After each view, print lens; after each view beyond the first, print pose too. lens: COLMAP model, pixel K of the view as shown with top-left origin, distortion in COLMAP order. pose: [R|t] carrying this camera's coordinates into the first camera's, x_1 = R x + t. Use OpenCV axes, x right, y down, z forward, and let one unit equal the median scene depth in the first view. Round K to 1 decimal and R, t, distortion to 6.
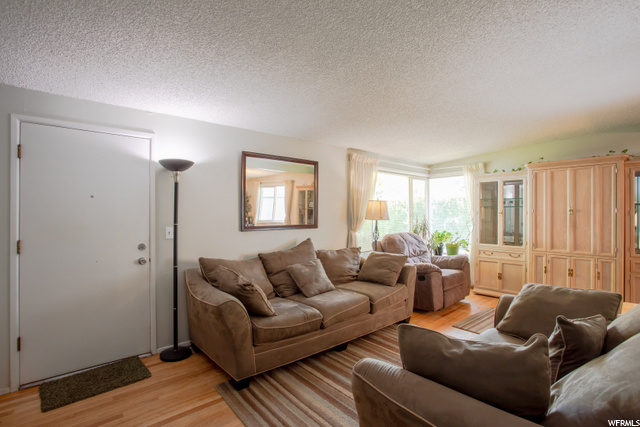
lens RADIAL K [[306.4, 0, 320.1], [0, 306.4, 209.7], [0, 0, 1]] dist [-0.043891, 0.001412]
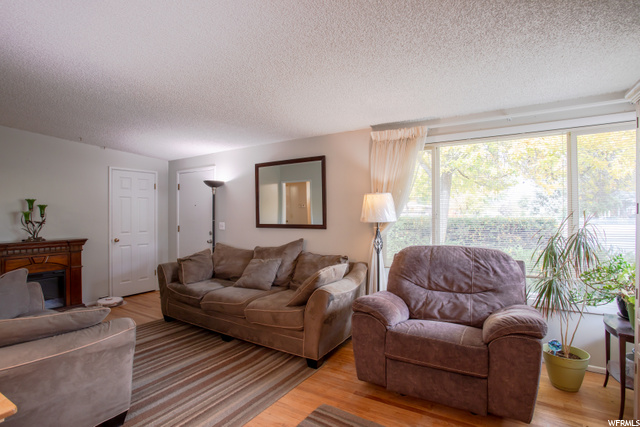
lens RADIAL K [[306.4, 0, 323.2], [0, 306.4, 214.7], [0, 0, 1]] dist [-0.043891, 0.001412]
pose [[0.317698, -0.004433, -0.948182, 1.017008], [0.014306, 0.999898, 0.000119, 0.021215], [0.948084, -0.013603, 0.317729, 0.846682]]
